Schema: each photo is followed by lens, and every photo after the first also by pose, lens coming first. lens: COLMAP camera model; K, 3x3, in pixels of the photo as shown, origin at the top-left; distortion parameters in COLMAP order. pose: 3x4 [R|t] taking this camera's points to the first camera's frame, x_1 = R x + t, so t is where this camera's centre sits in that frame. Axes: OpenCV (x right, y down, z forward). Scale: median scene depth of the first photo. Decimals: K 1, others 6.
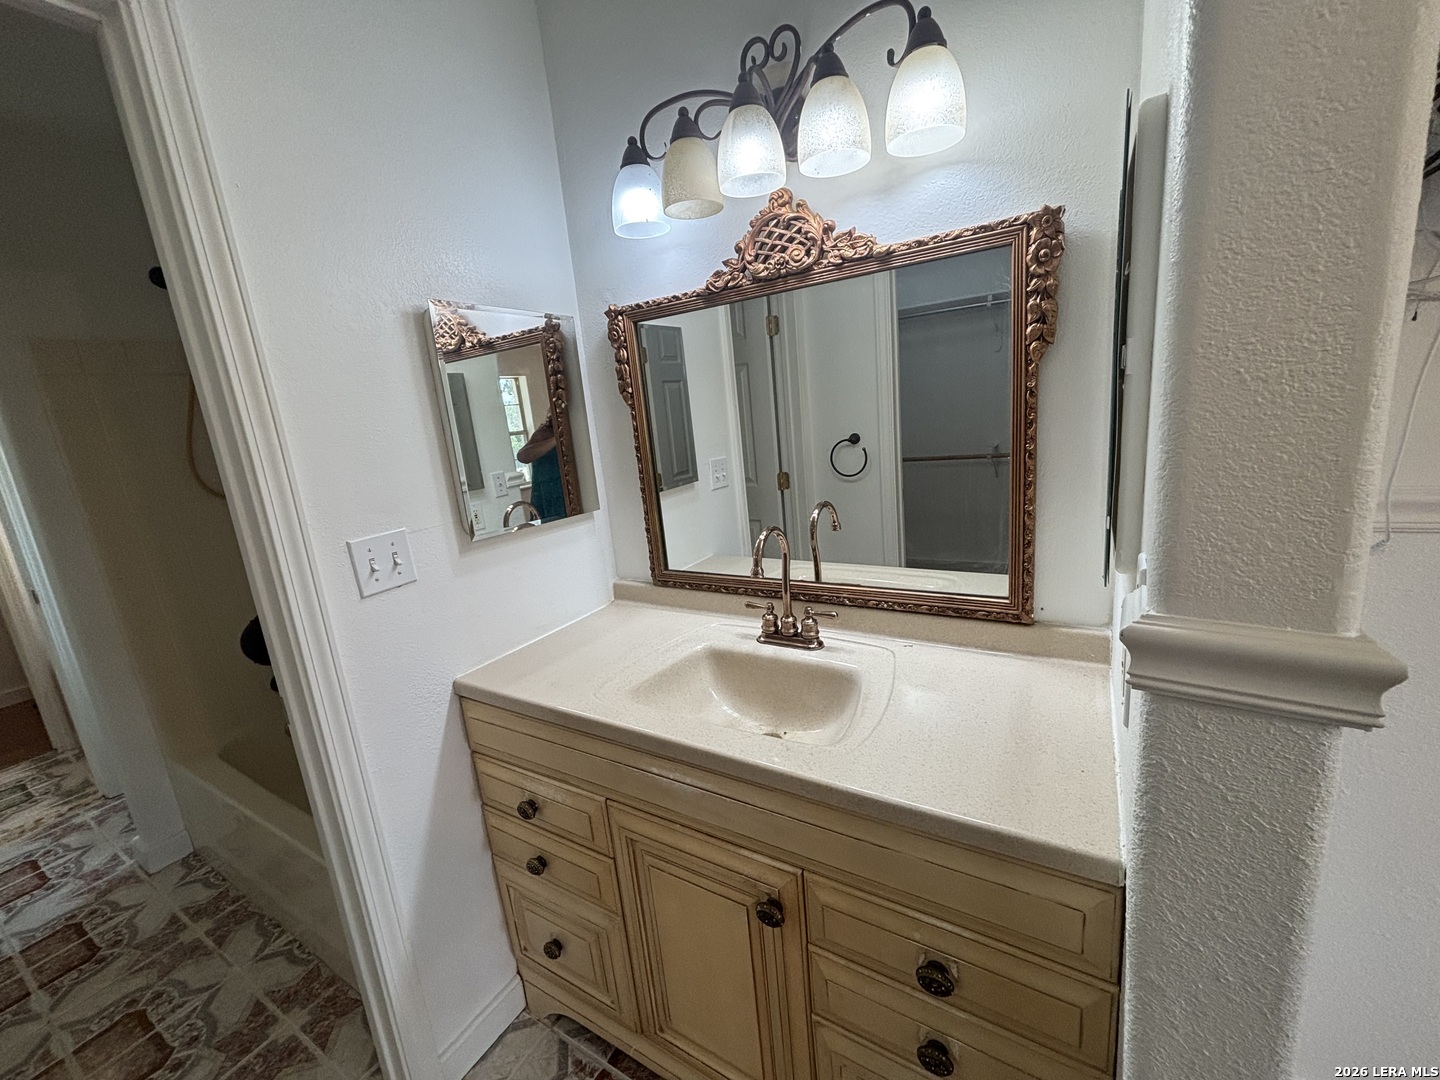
lens RADIAL K [[585.3, 0, 711.8], [0, 585.3, 532.6], [0, 0, 1]] dist [0.003104, 0.000385]
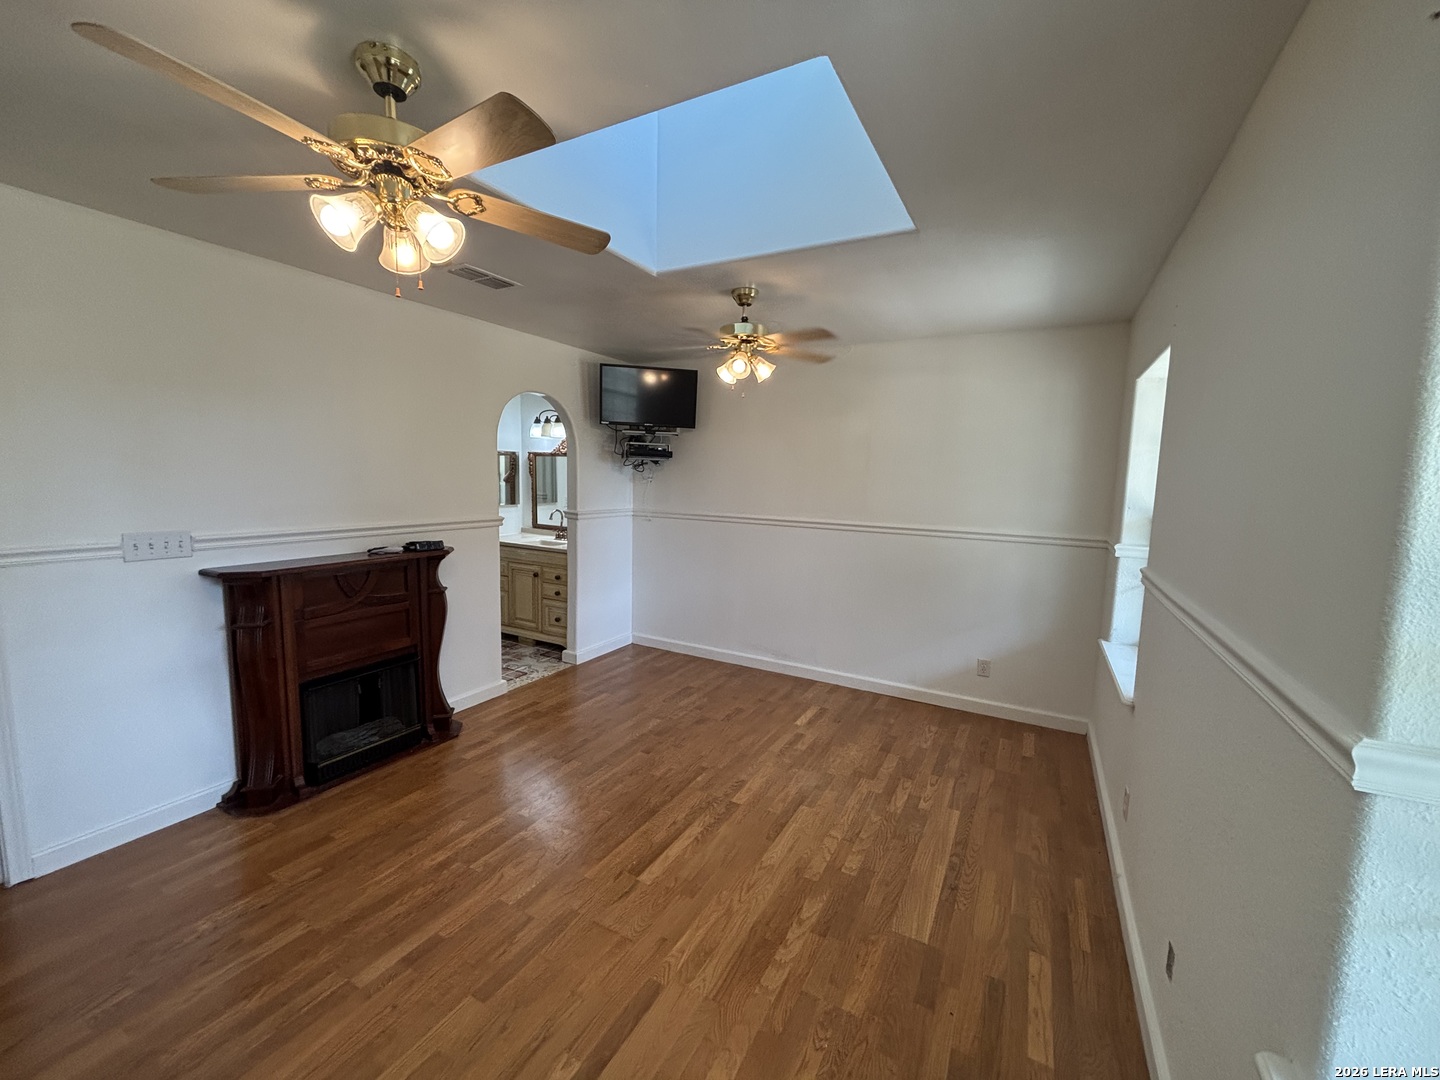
lens RADIAL K [[585.3, 0, 715.4], [0, 585.3, 544.3], [0, 0, 1]] dist [0.003104, 0.000385]
pose [[0.991750, 0.114935, 0.056768, 0.802346], [-0.108175, 0.987977, -0.110452, 0.456623], [-0.068781, 0.103400, 0.992259, -2.547617]]
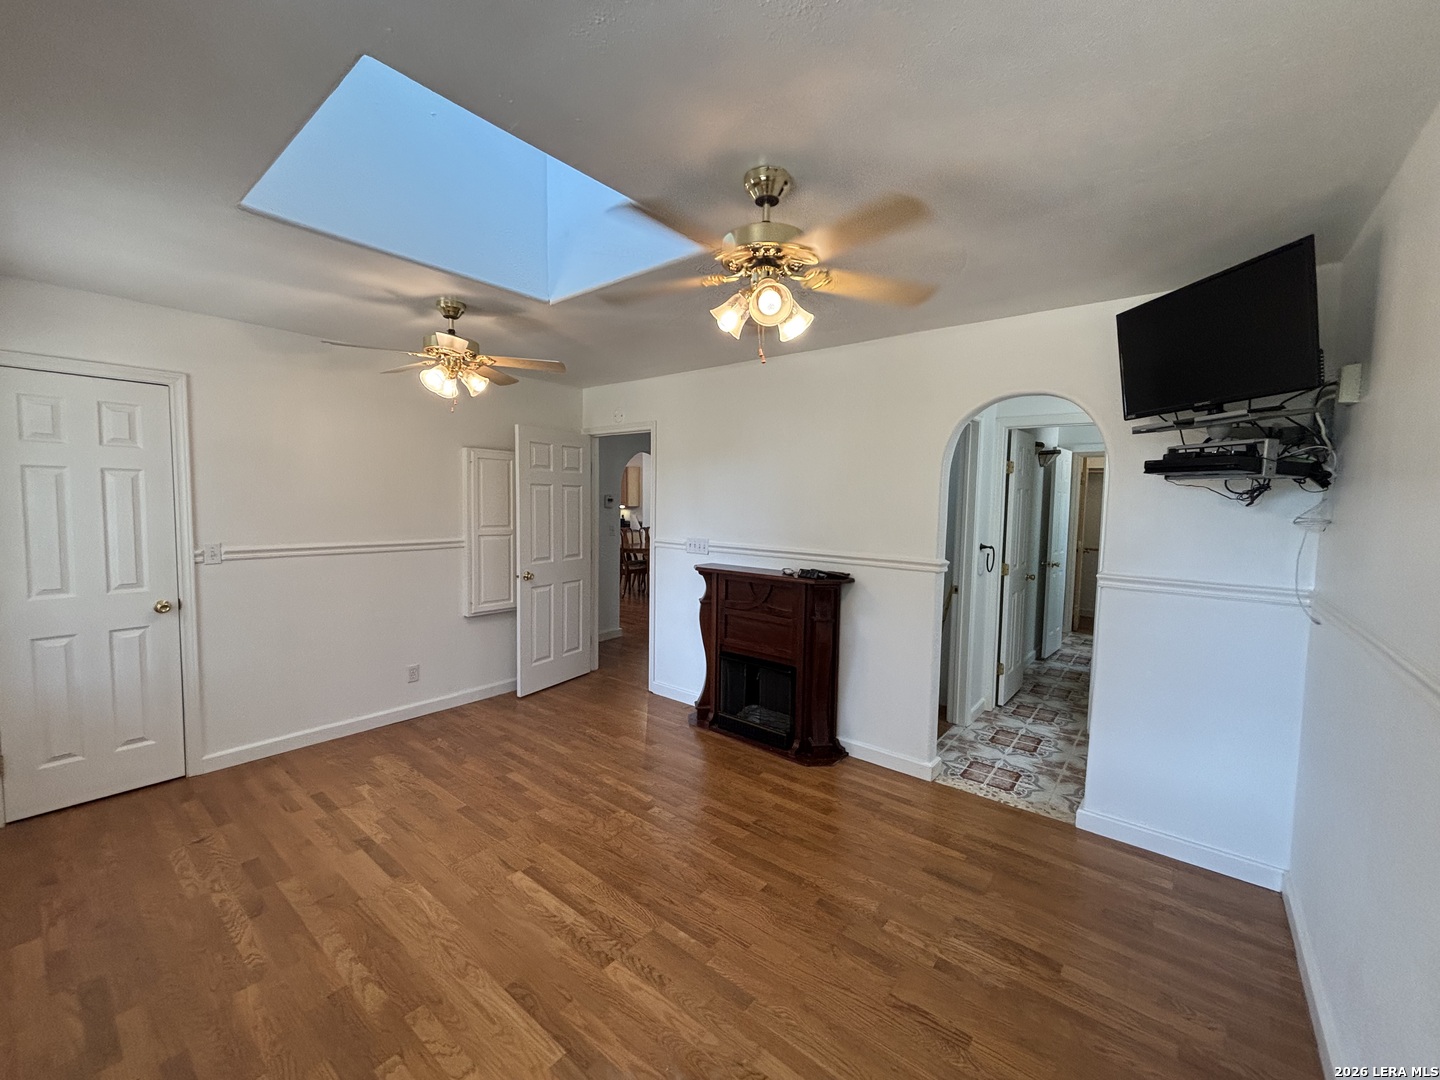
lens RADIAL K [[585.3, 0, 716.7], [0, 585.3, 542.8], [0, 0, 1]] dist [0.003104, 0.000385]
pose [[-0.130683, 0.173026, -0.976209, 2.416262], [-0.227730, 0.953086, 0.199413, -0.277619], [0.964915, 0.248372, -0.085149, -0.096860]]
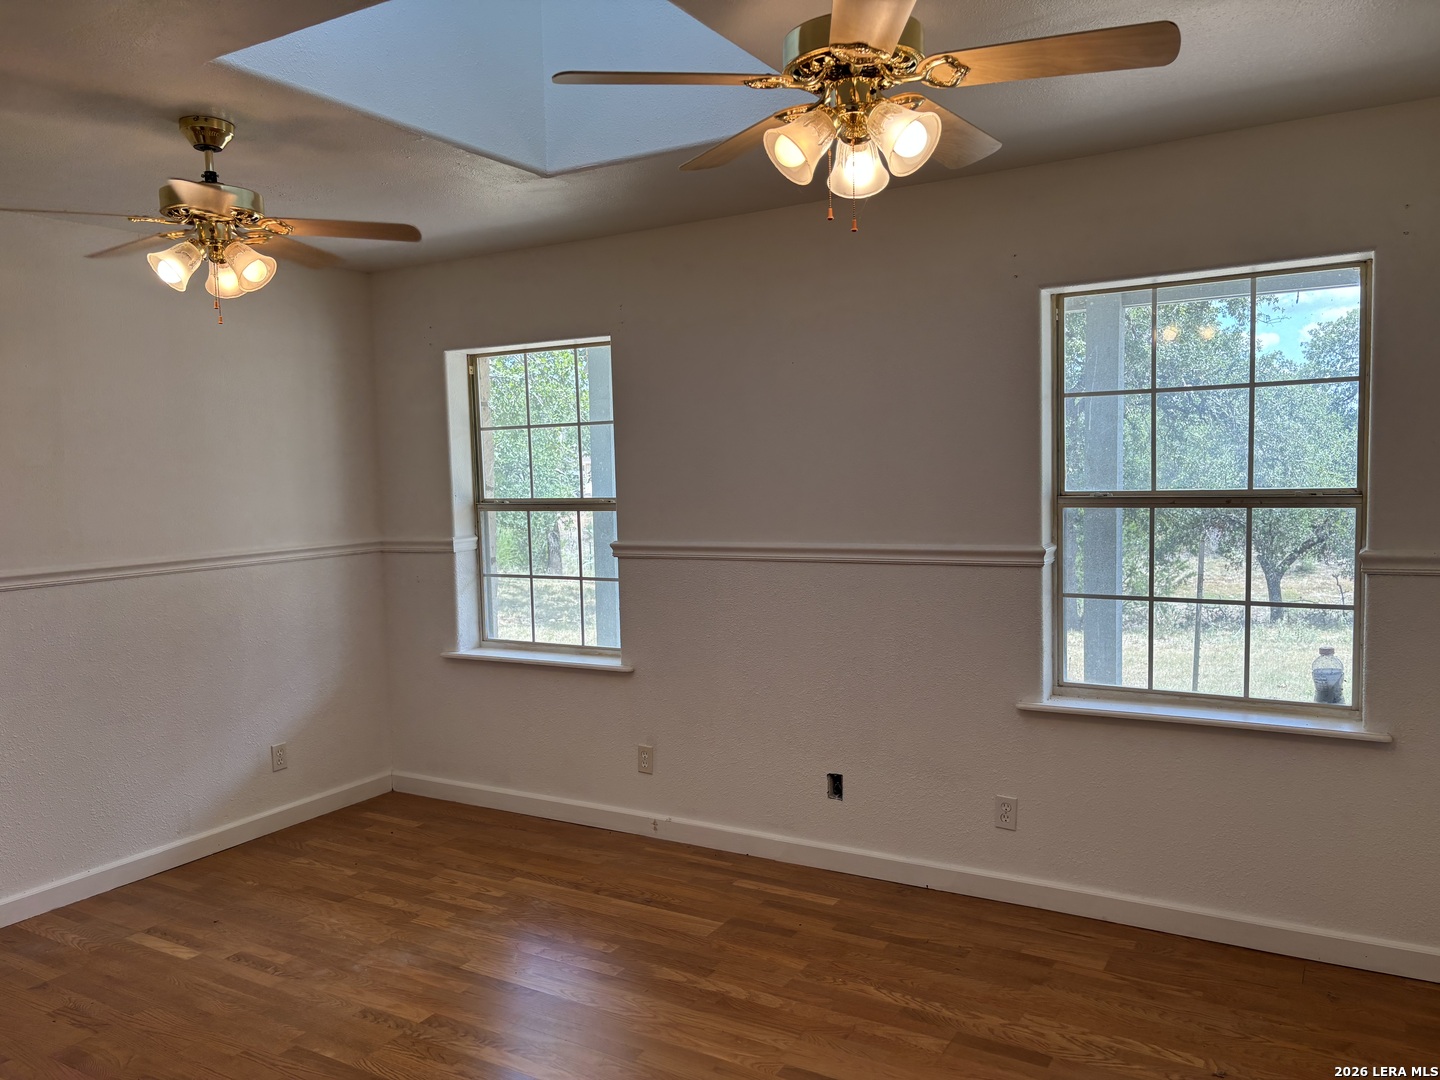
lens RADIAL K [[1106.7, 0, 710.1], [0, 1106.7, 541.7], [0, 0, 1]] dist [0.059220, -0.051467]
pose [[-0.001435, 0.024143, 0.999707, -1.445100], [0.254221, 0.966873, -0.022985, 0.352125], [-0.967145, 0.254114, -0.007526, -1.105886]]
